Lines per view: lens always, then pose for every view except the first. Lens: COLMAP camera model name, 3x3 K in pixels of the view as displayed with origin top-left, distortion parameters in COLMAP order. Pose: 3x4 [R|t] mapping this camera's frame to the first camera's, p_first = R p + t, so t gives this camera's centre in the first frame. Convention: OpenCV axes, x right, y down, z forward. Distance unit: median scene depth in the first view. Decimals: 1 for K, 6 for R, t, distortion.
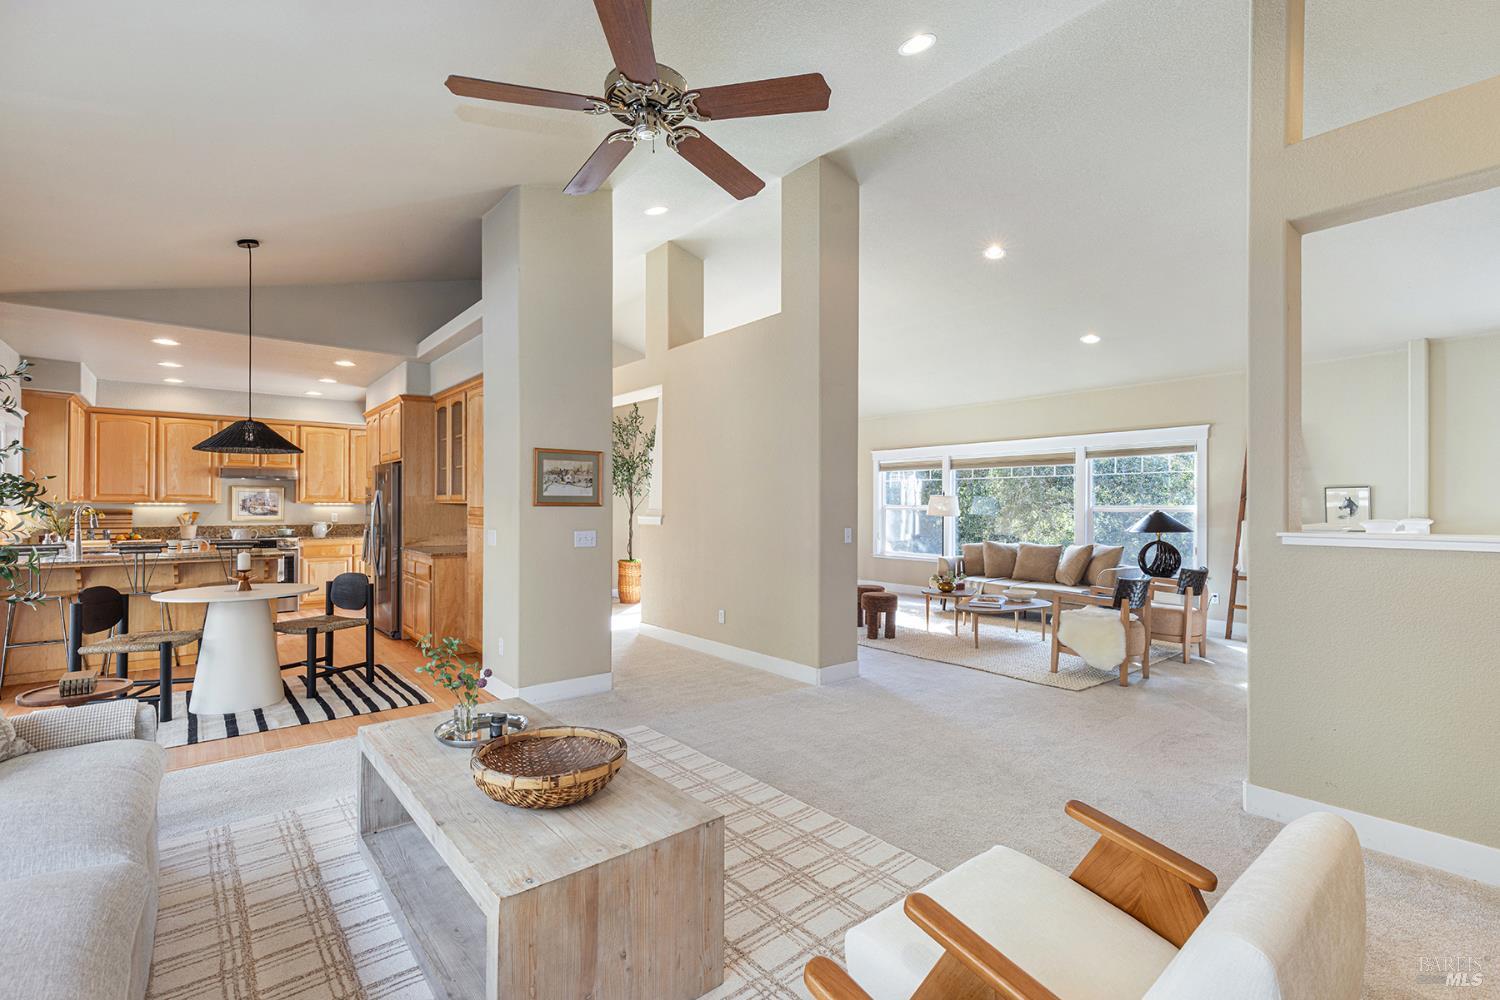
lens RADIAL K [[676.2, 0, 763.9], [0, 676.2, 506.1], [0, 0, 1]] dist [0.006122, -0.000436]
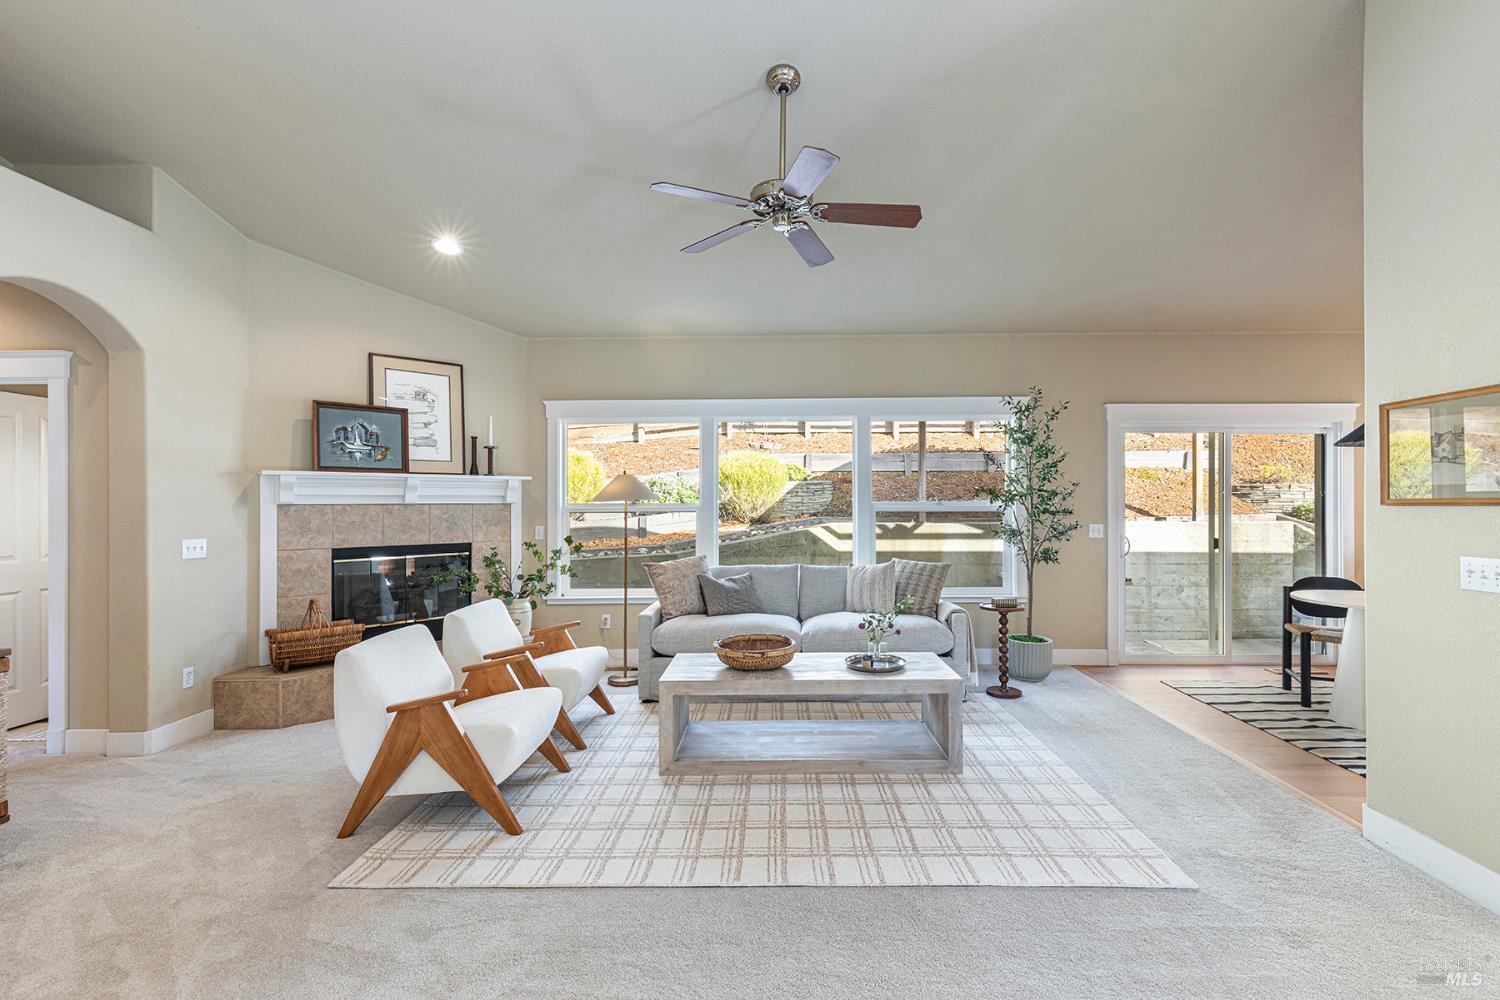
lens RADIAL K [[676.2, 0, 780.7], [0, 676.2, 514.5], [0, 0, 1]] dist [0.006122, -0.000436]
pose [[-0.656109, 0.006953, -0.754634, 0.276043], [-0.001186, 0.999947, 0.010244, 0.000614], [0.754665, 0.007617, -0.656066, 0.621934]]
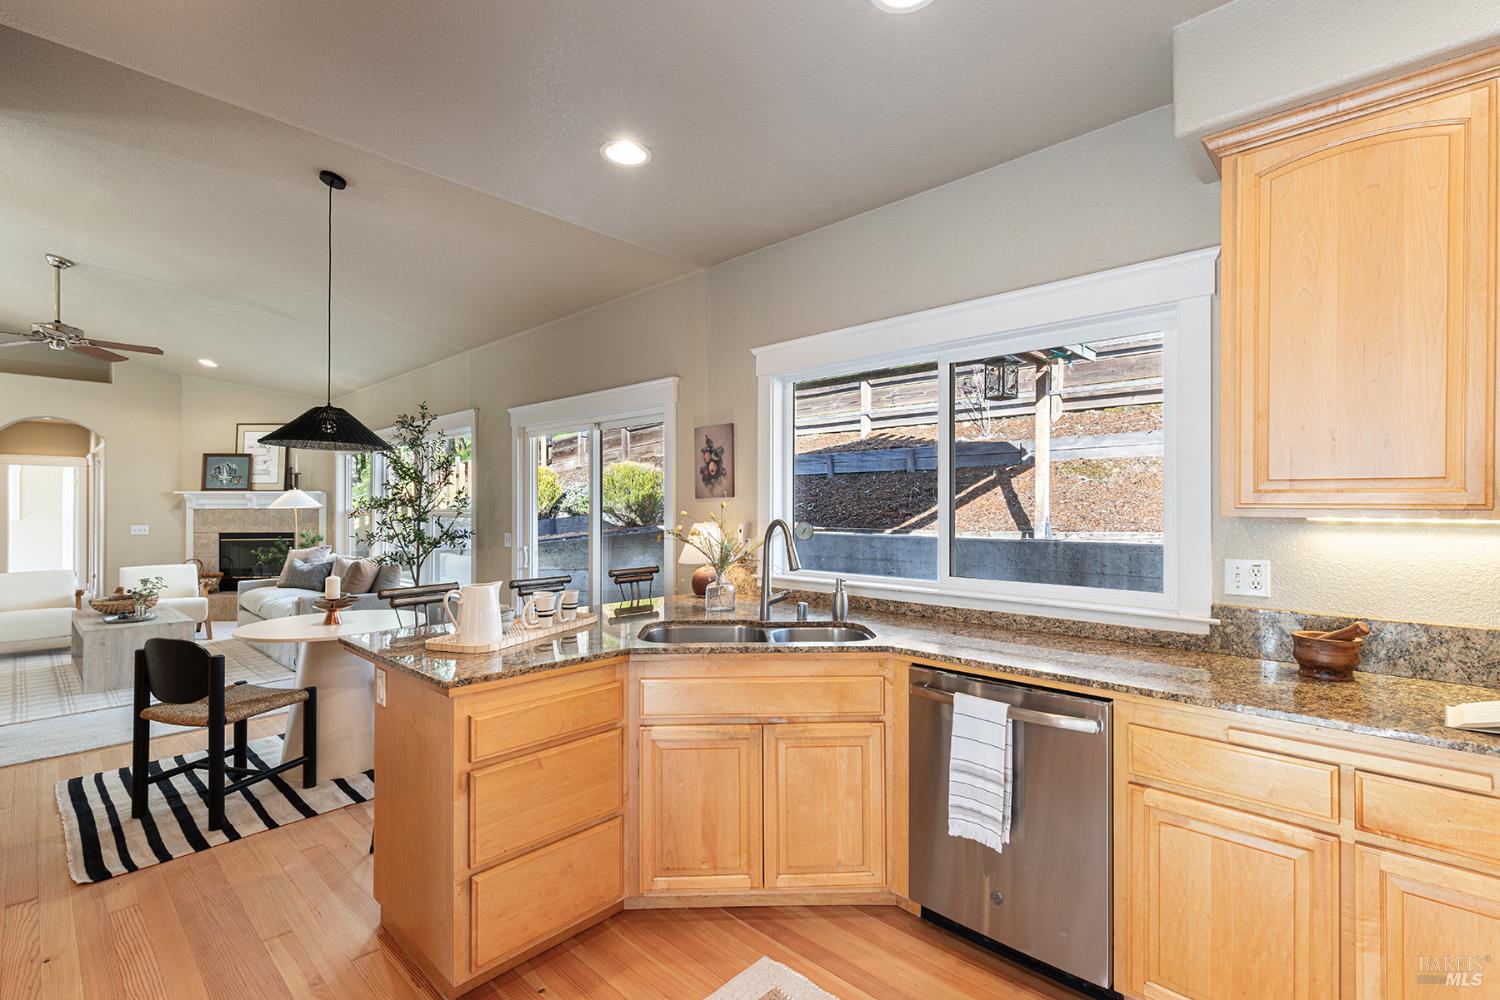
lens RADIAL K [[676.2, 0, 754.7], [0, 676.2, 497.0], [0, 0, 1]] dist [0.006122, -0.000436]
pose [[-0.993405, -0.004537, -0.114567, -0.740301], [-0.003142, 0.999919, -0.012358, -0.011162], [0.114614, -0.011916, -0.993339, 1.172561]]
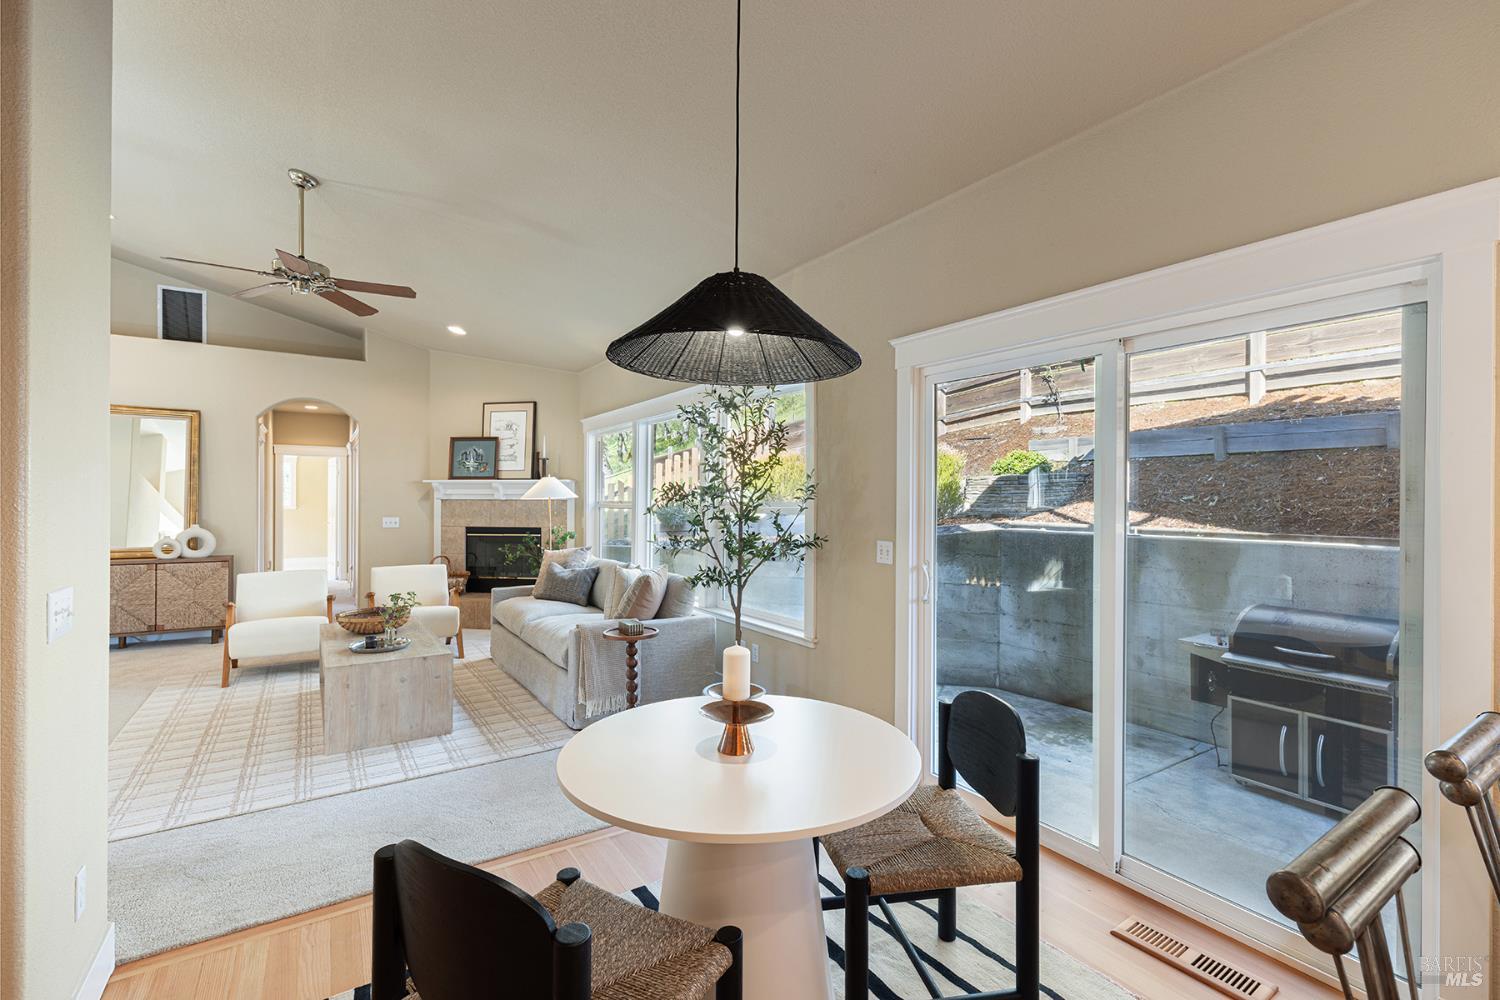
lens RADIAL K [[676.2, 0, 755.4], [0, 676.2, 493.7], [0, 0, 1]] dist [0.006122, -0.000436]
pose [[-0.991734, -0.007626, 0.128088, -0.521917], [-0.008515, 0.999943, -0.006399, -0.008305], [-0.128032, -0.007437, -0.991742, 0.864362]]
